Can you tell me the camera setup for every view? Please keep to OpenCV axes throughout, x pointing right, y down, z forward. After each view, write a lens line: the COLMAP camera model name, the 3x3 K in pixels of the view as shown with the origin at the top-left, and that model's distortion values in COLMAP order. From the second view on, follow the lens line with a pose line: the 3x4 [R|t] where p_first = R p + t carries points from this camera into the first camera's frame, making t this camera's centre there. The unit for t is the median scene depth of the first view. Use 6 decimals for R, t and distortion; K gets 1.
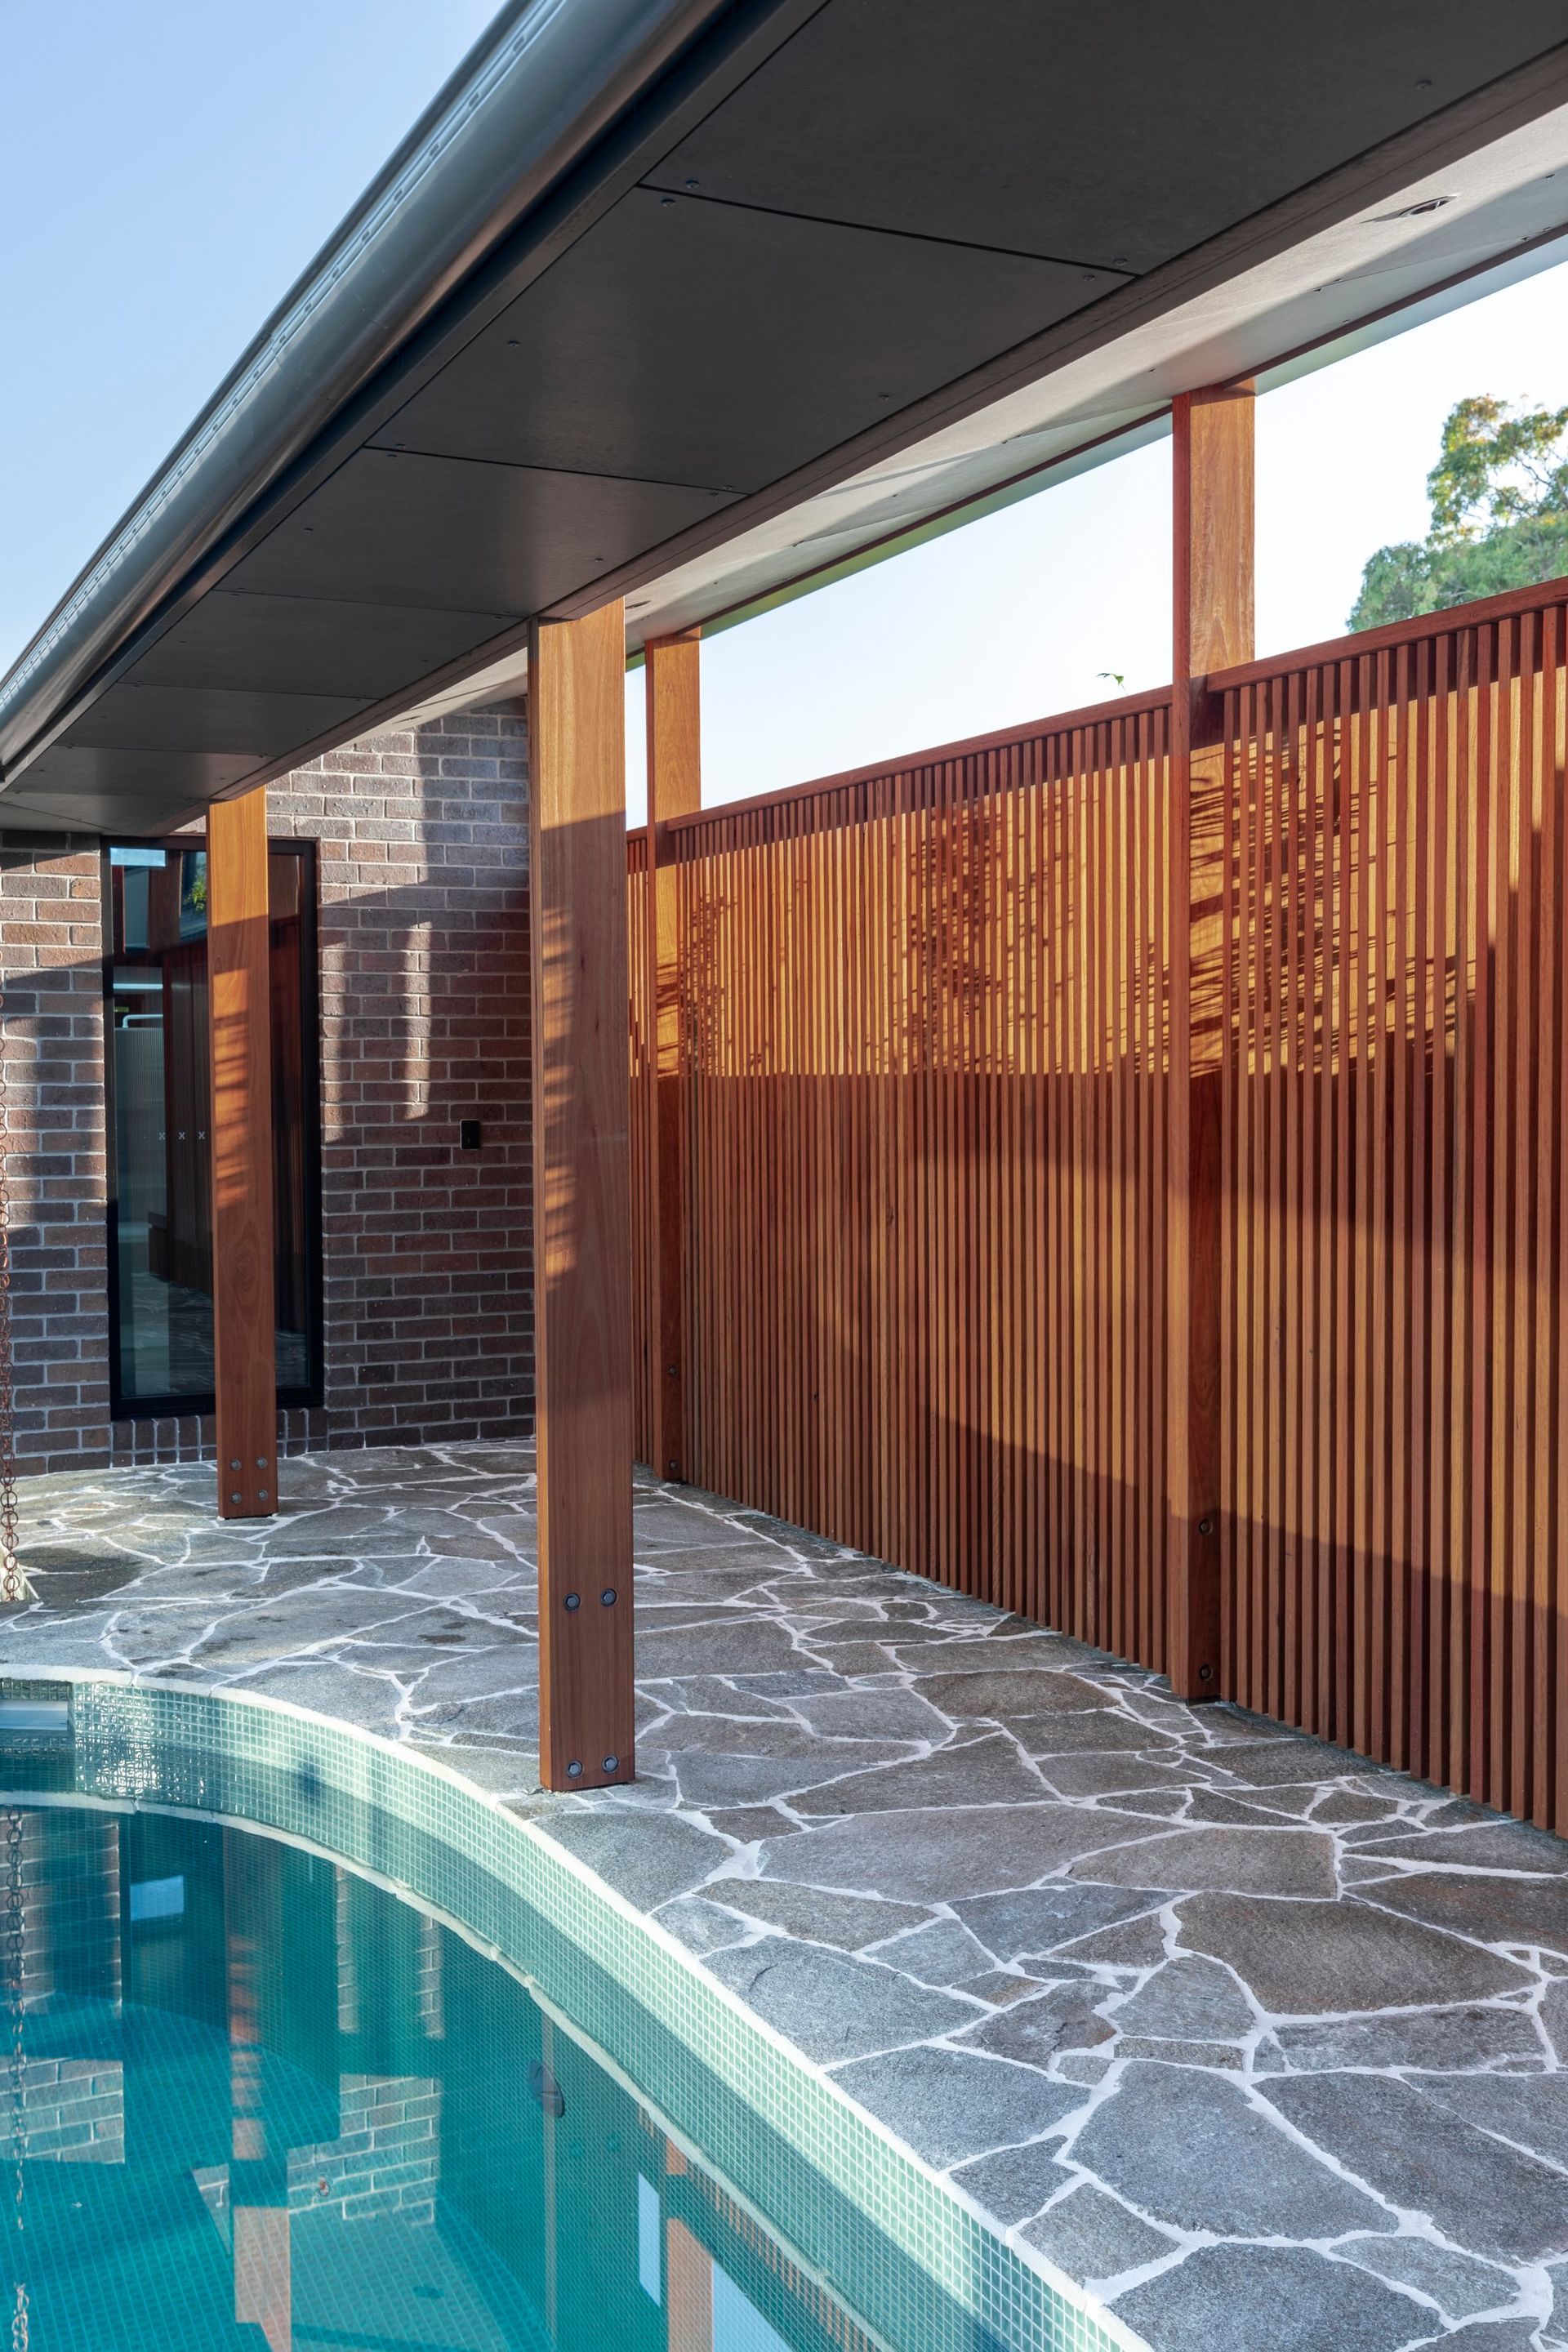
lens RADIAL K [[2336.6, 0, 787.4], [0, 2336.6, 1184.1], [0, 0, 1]] dist [0.016118, 0.000000]
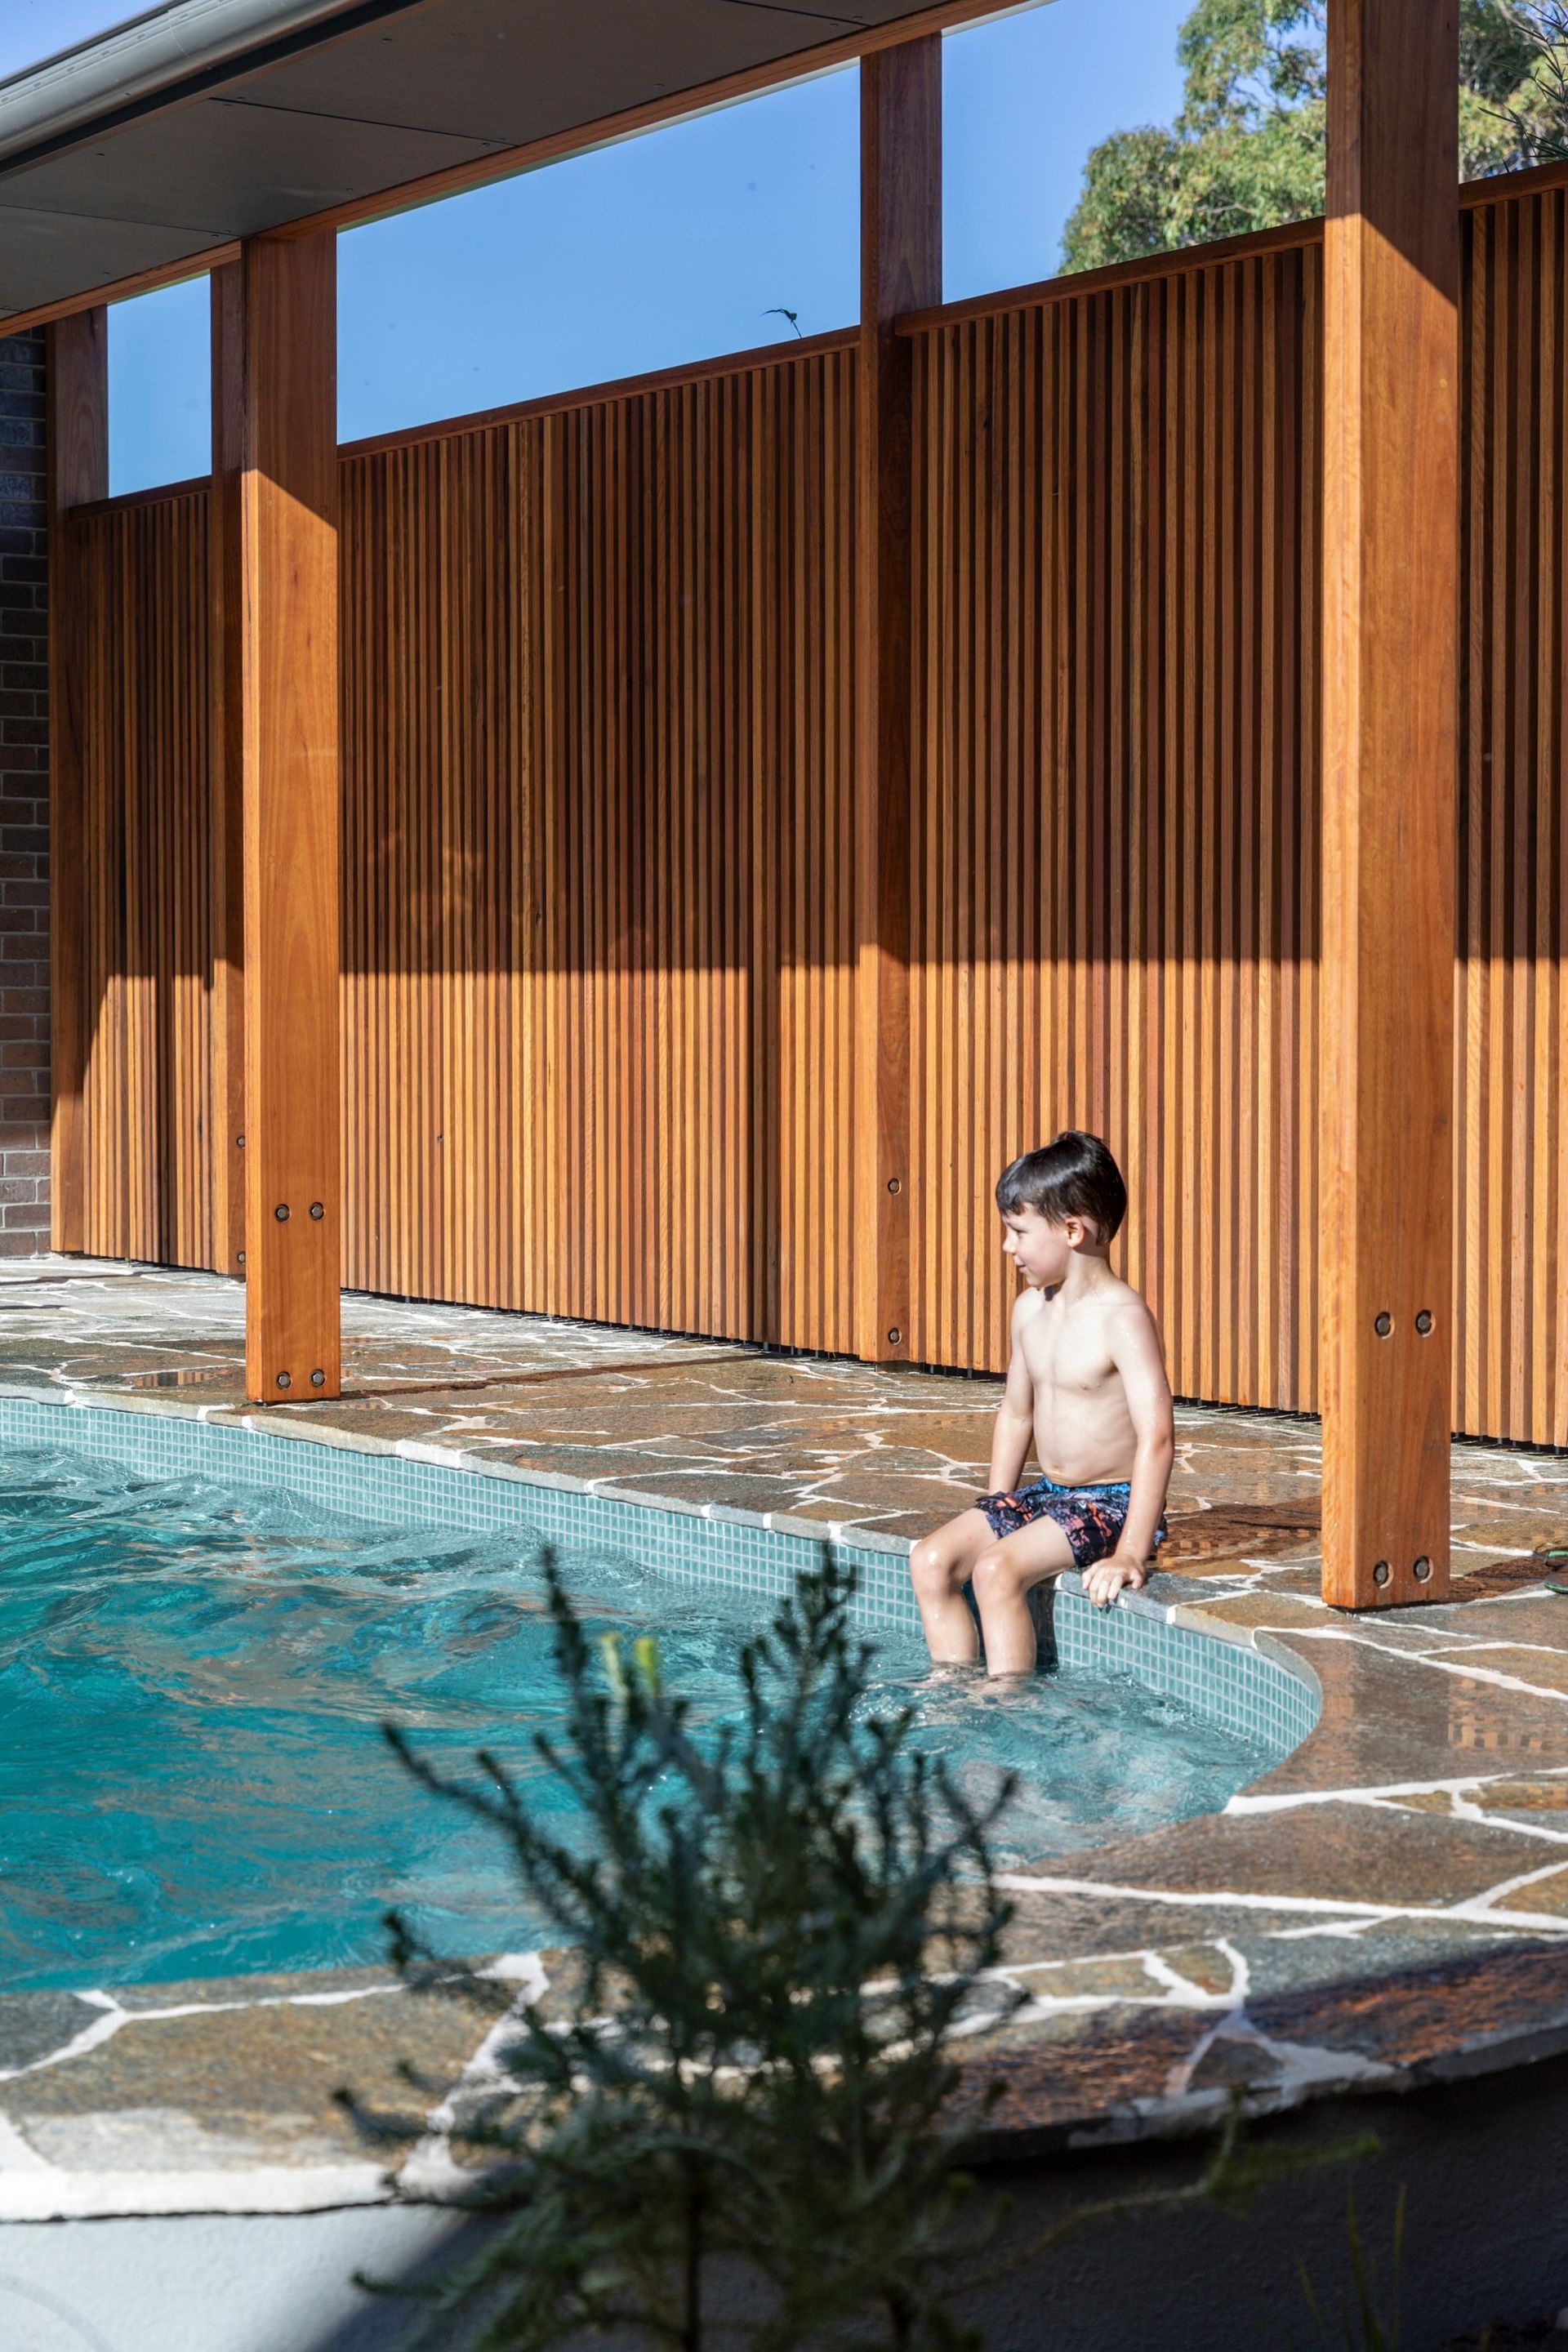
lens RADIAL K [[4177.0, 0, 785.0], [0, 4177.0, 1173.1], [0, 0, 1]] dist [0.059126, 0.000000]
pose [[0.986293, -0.000527, 0.165005, -0.177601], [0.002282, 0.999943, -0.010448, 0.182710], [-0.164991, 0.010682, 0.986237, -0.823104]]
